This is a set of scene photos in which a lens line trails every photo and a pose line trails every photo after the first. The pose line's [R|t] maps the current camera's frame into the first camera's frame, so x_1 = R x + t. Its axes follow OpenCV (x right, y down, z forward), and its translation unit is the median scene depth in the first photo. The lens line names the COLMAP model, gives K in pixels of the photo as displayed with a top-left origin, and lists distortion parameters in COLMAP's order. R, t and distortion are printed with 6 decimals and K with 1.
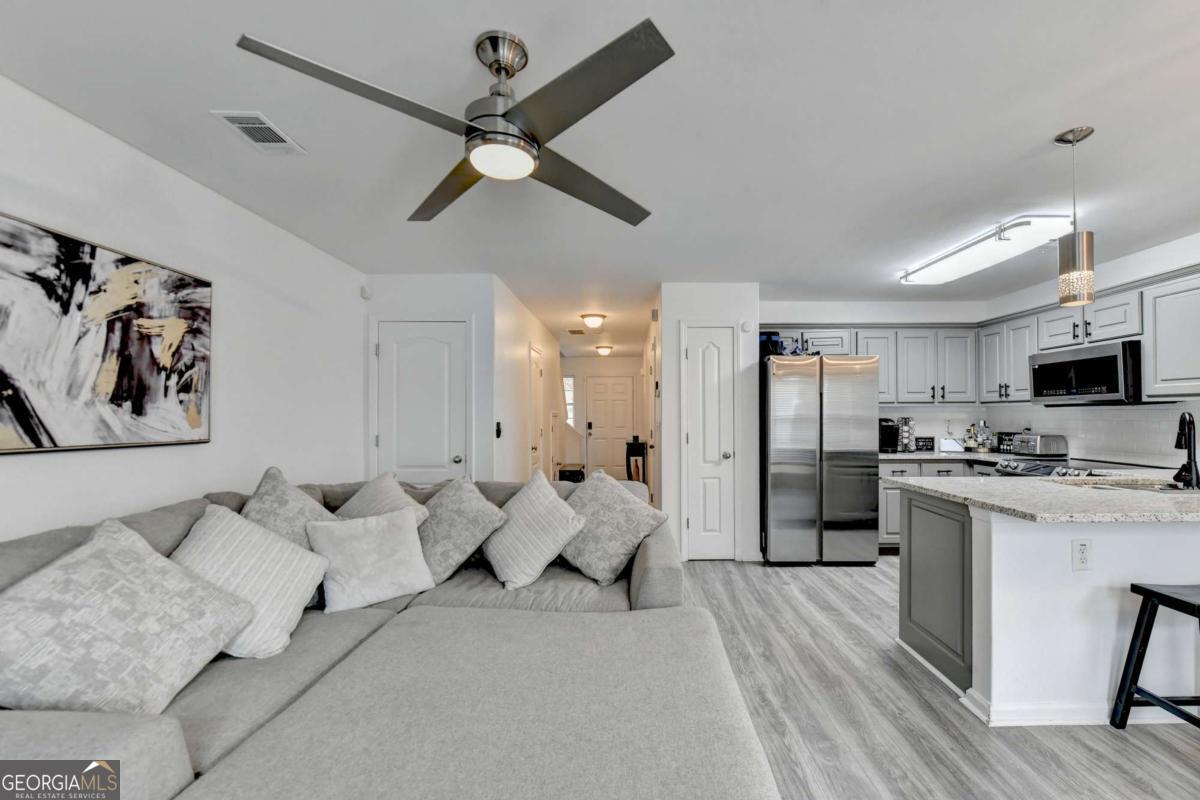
lens RADIAL K [[492.6, 0, 607.9], [0, 492.6, 408.0], [0, 0, 1]] dist [0.000122, 0.000000]
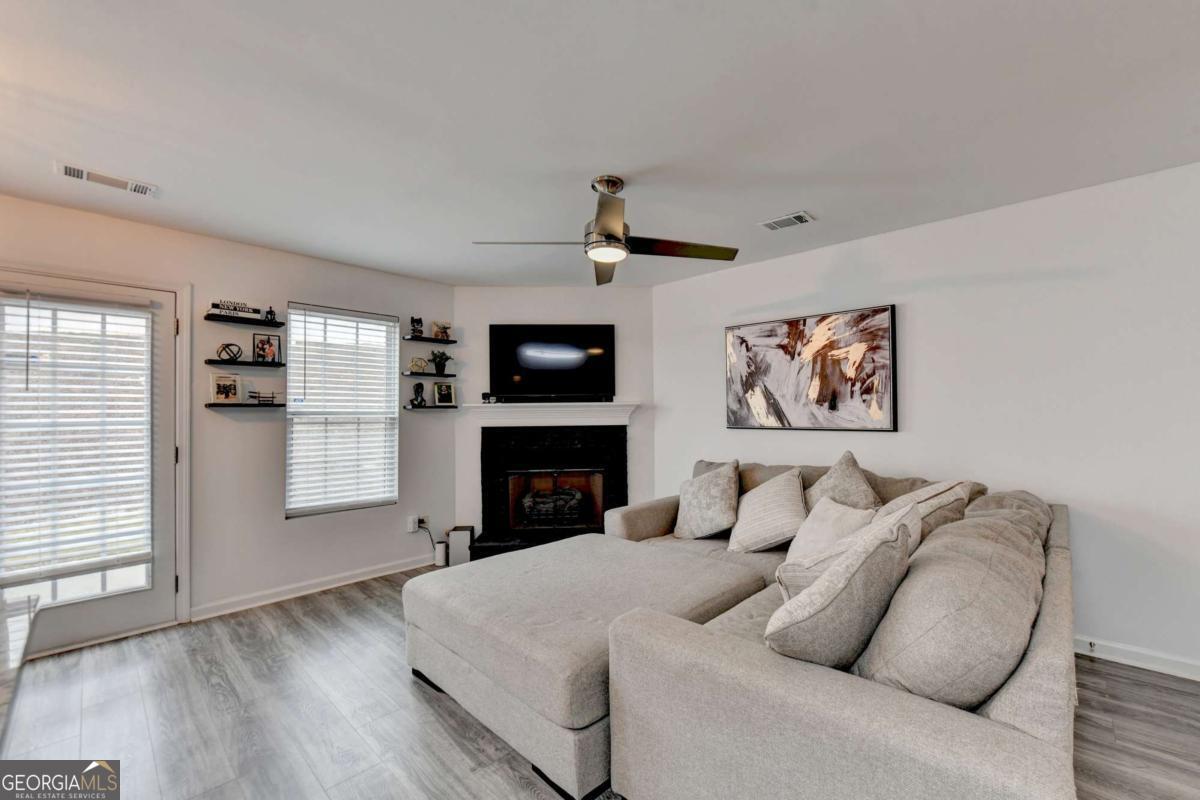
lens RADIAL K [[492.6, 0, 604.4], [0, 492.6, 406.1], [0, 0, 1]] dist [0.000122, 0.000000]
pose [[-0.675446, -0.001449, -0.737408, 0.750736], [0.022815, 0.999478, -0.022862, 0.019709], [0.737057, -0.032266, -0.675060, 1.542540]]
